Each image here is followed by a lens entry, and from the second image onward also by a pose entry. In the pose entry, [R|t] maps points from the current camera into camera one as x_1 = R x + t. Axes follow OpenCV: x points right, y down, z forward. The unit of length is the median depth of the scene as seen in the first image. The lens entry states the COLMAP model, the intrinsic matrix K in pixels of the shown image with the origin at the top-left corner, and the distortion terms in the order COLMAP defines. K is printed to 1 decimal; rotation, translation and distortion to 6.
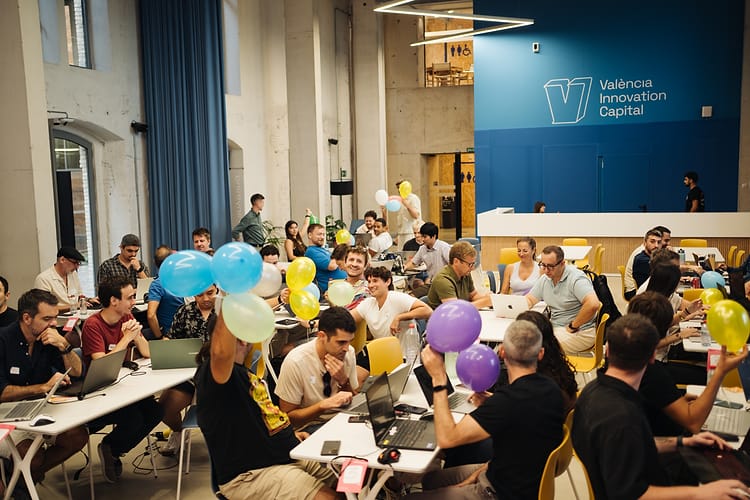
lens RADIAL K [[665.6, 0, 375.0], [0, 665.6, 250.0], [0, 0, 1]] dist [-0.011610, 0.076946]
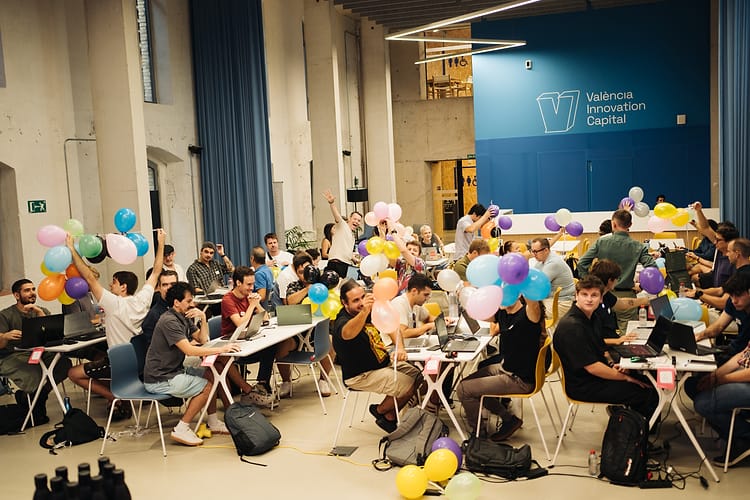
lens RADIAL K [[665.6, 0, 375.0], [0, 665.6, 250.0], [0, 0, 1]] dist [-0.011610, 0.076946]
pose [[0.999659, -0.025997, 0.002387, -0.025316], [0.026010, 0.999648, -0.005198, 0.004653], [-0.002251, 0.005258, 0.999984, -0.109549]]
